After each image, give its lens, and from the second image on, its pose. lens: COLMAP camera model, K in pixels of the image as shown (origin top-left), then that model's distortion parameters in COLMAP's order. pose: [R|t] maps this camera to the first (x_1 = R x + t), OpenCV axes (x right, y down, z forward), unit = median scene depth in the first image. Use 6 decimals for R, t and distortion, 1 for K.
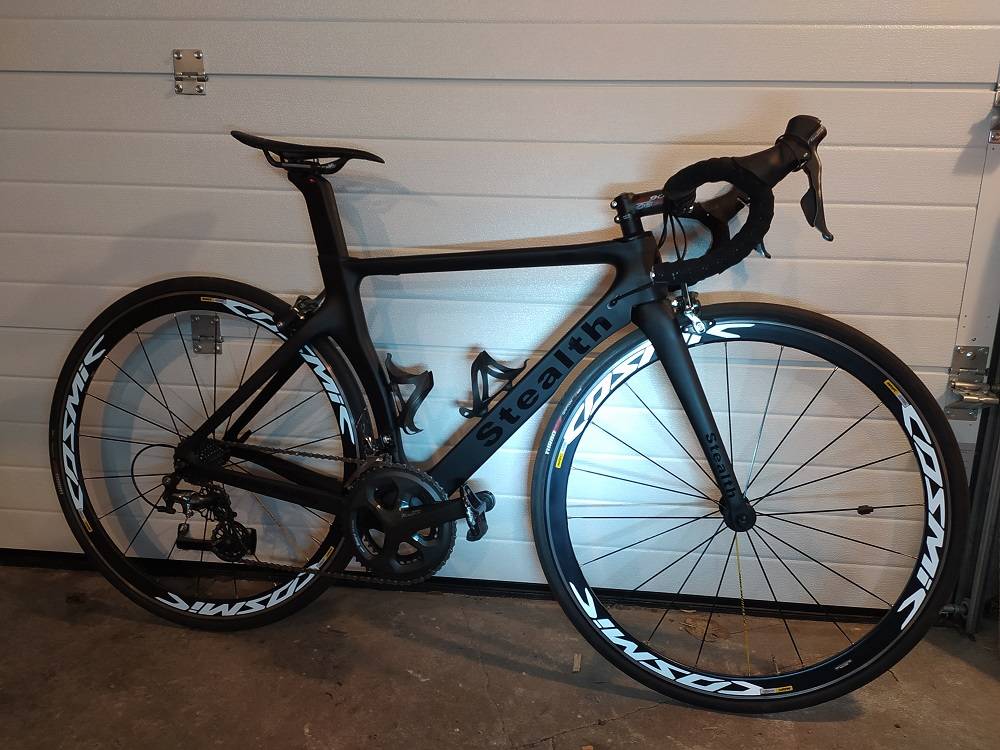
lens RADIAL K [[721.2, 0, 497.9], [0, 721.2, 380.2], [0, 0, 1]] dist [0.070727, -0.090766]
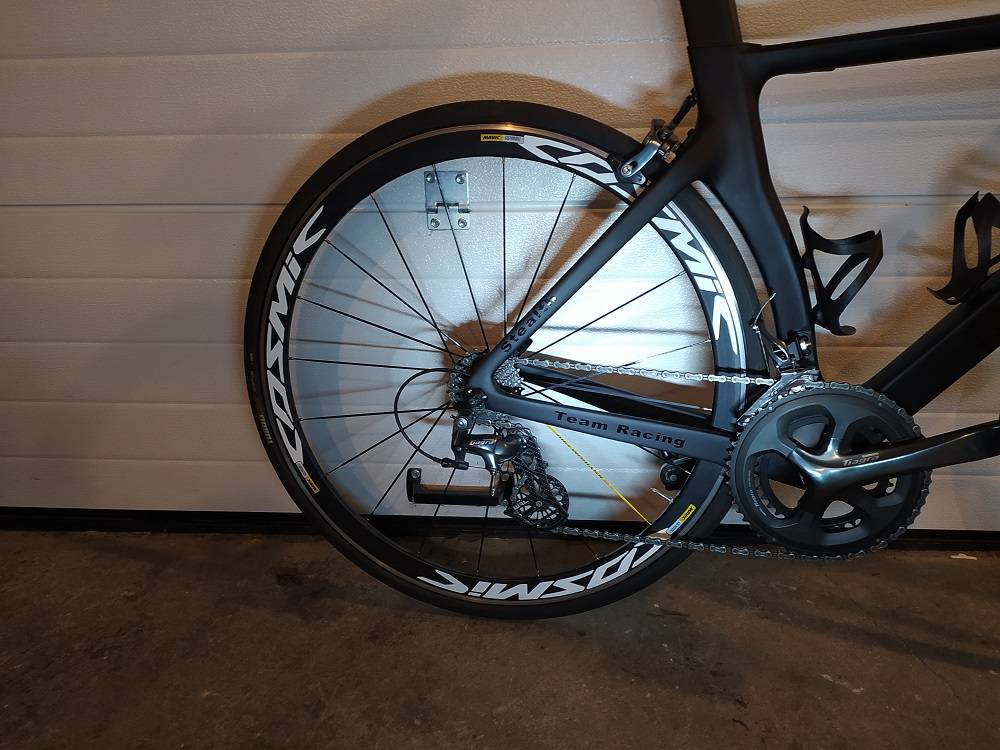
lens RADIAL K [[721.2, 0, 497.9], [0, 721.2, 380.2], [0, 0, 1]] dist [0.070727, -0.090766]
pose [[0.998764, -0.048978, -0.008440, -0.401043], [0.049690, 0.987434, 0.150018, 0.002756], [0.000986, -0.150252, 0.988647, 0.346613]]
